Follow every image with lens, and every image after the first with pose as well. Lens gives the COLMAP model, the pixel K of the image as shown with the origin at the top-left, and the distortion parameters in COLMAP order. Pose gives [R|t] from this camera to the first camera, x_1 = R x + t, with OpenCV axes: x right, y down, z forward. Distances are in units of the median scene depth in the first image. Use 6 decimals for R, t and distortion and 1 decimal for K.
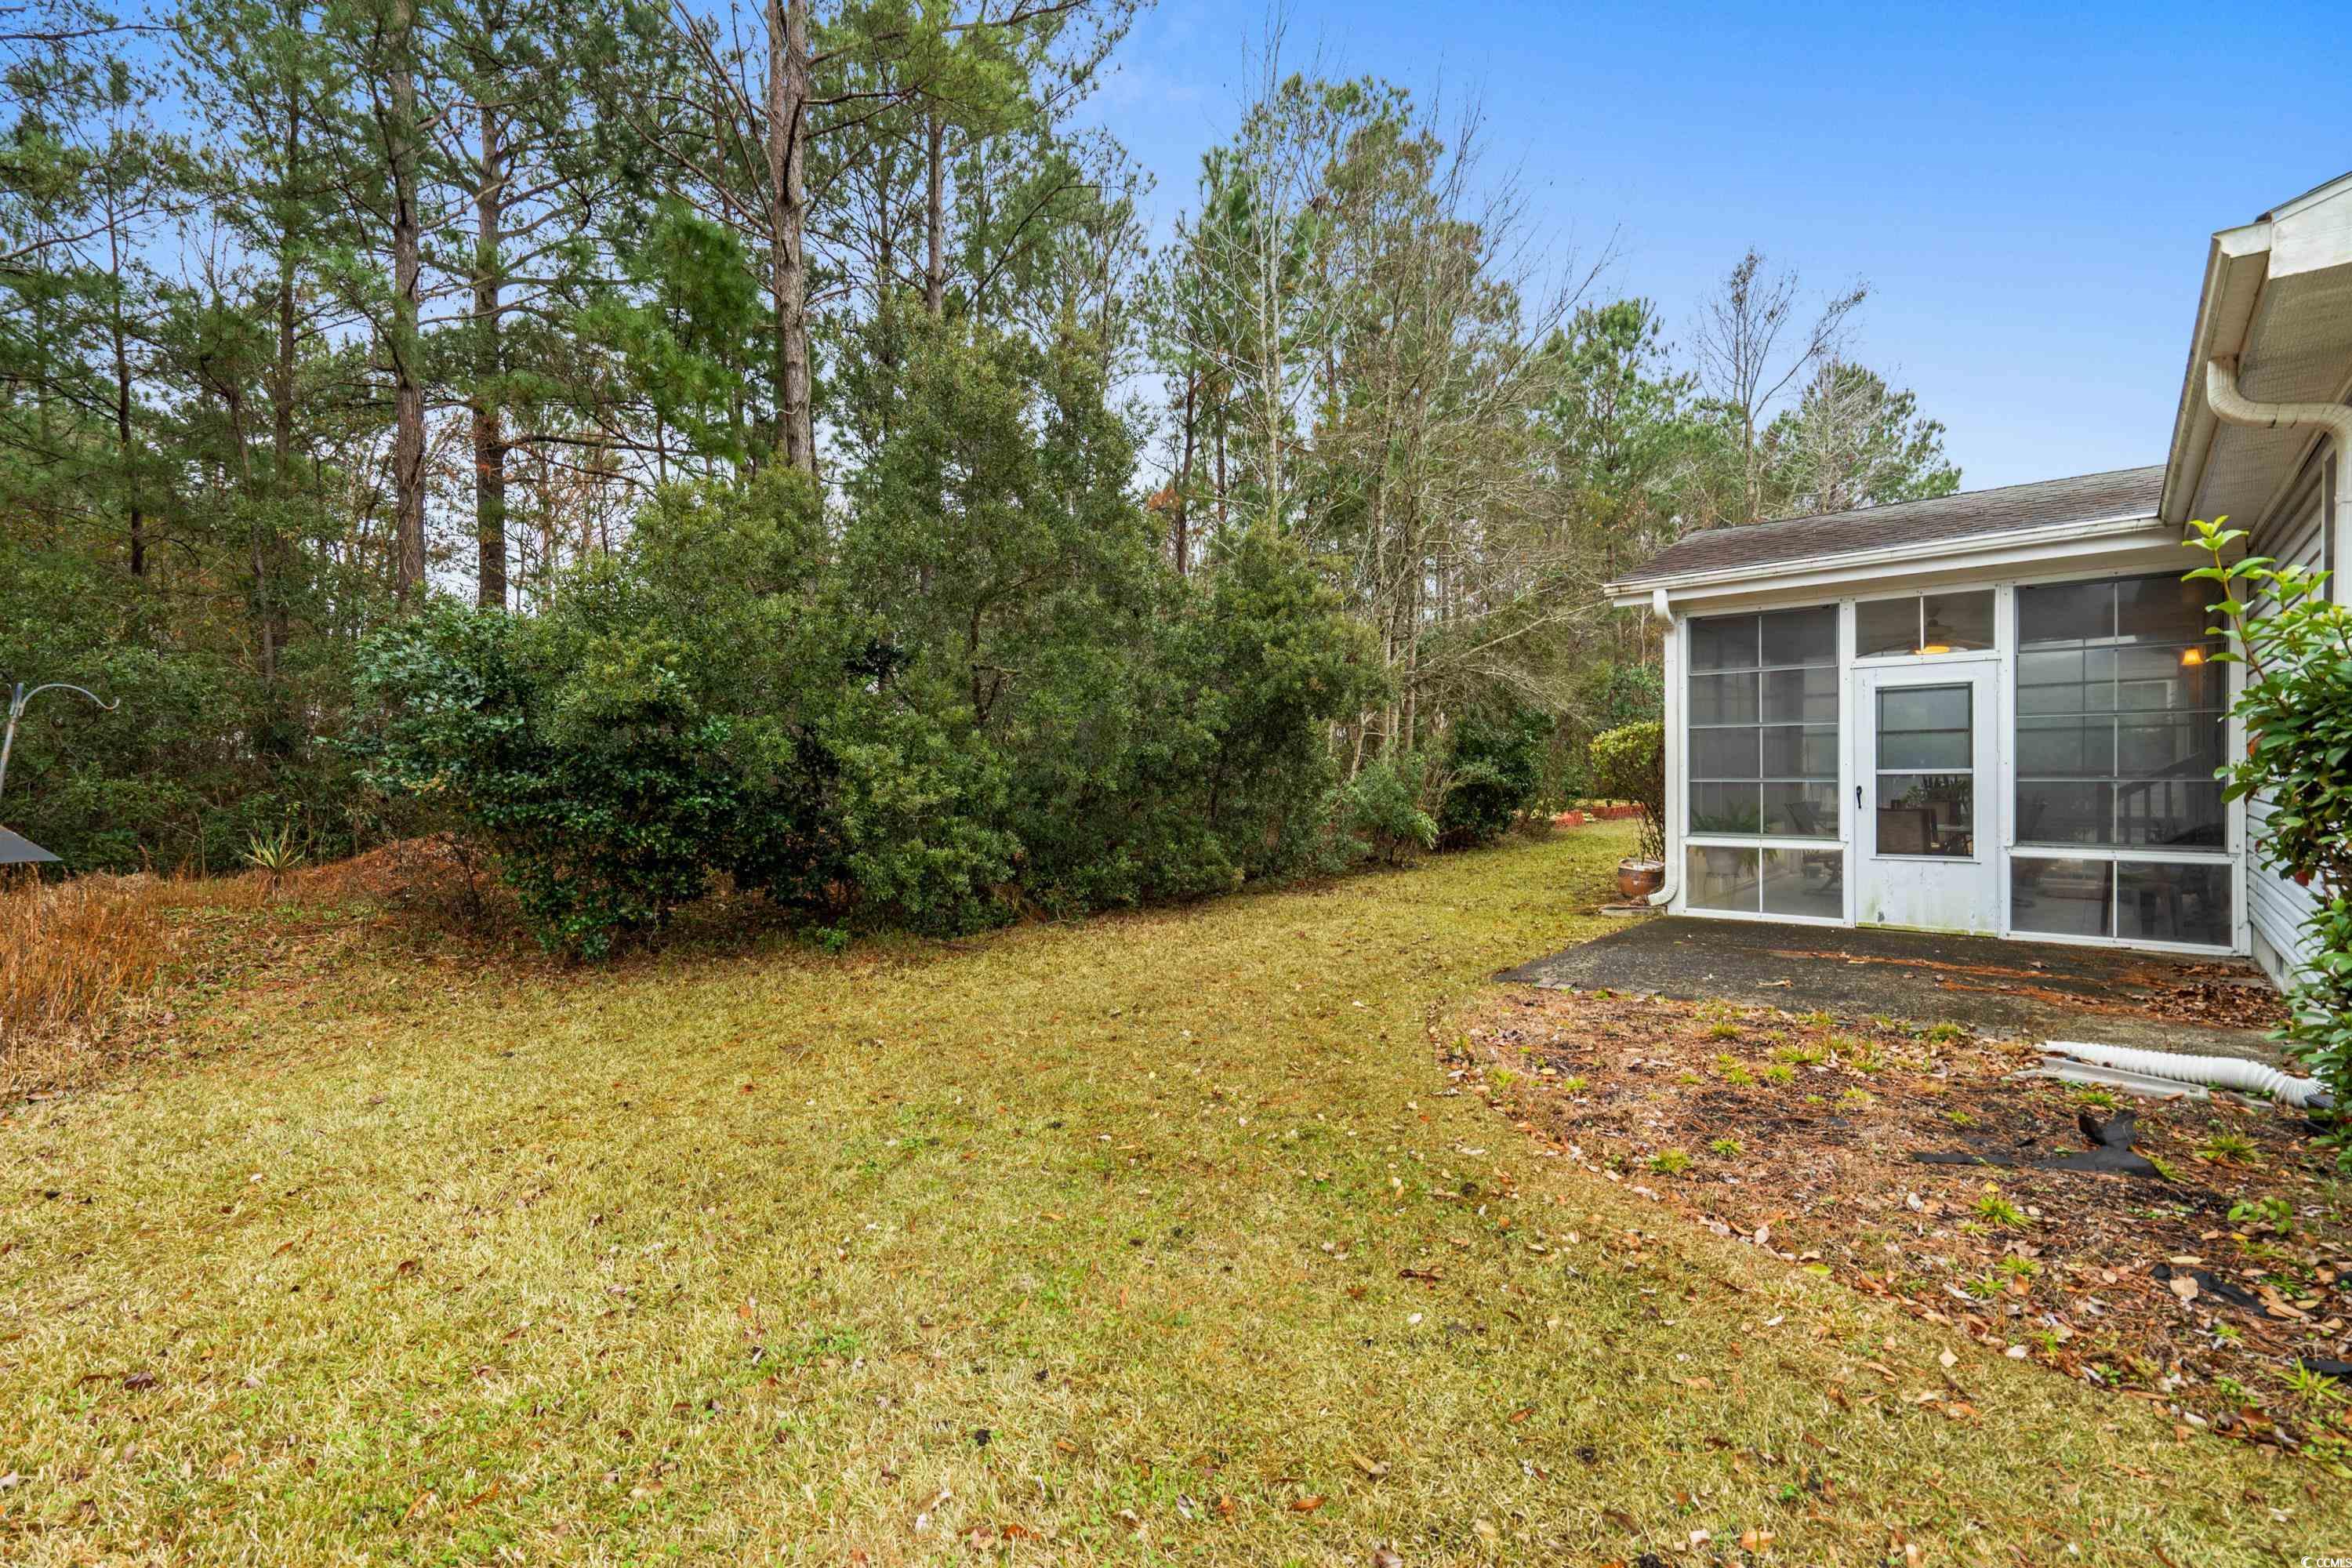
lens RADIAL K [[1058.3, 0, 1191.1], [0, 1058.3, 785.1], [0, 0, 1]] dist [0.001259, 0.000610]
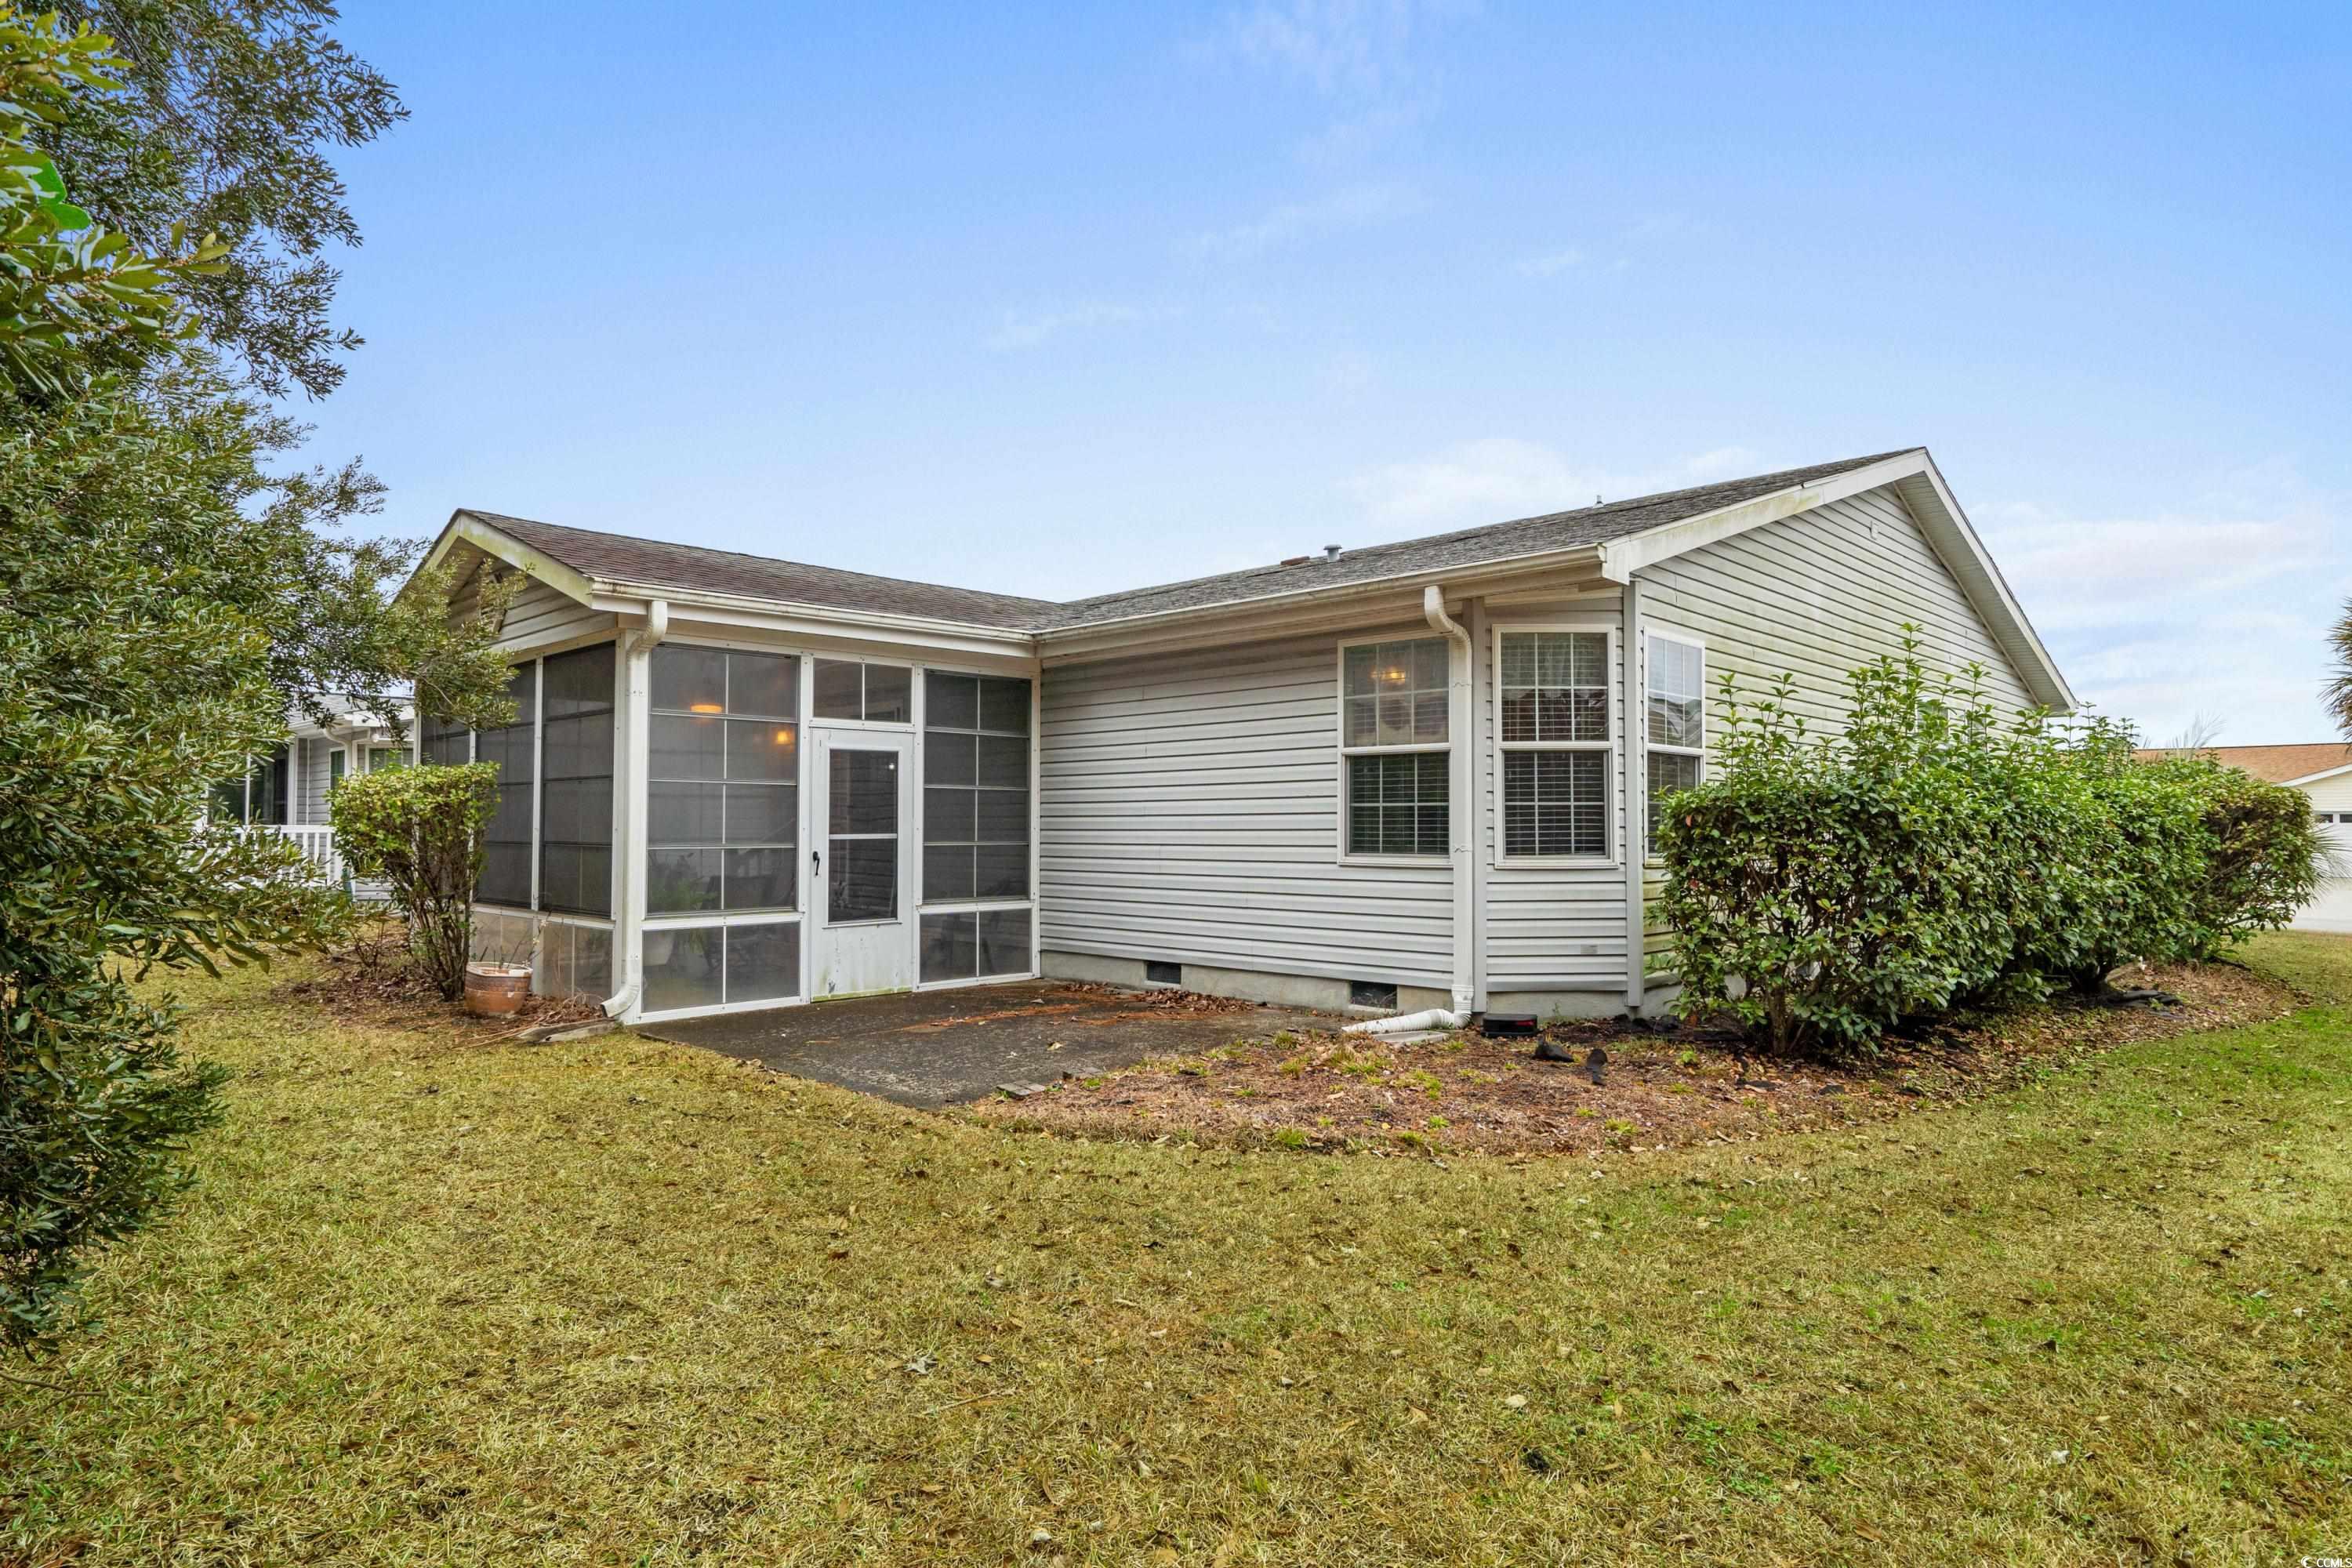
lens RADIAL K [[1296.0, 0, 1177.0], [0, 1296.0, 779.1], [0, 0, 1]] dist [-0.004449, 0.000728]
pose [[0.048802, 0.052602, 0.997422, -0.515573], [0.016524, 0.998433, -0.053464, 0.003174], [-0.998672, 0.019091, 0.047856, 0.623006]]
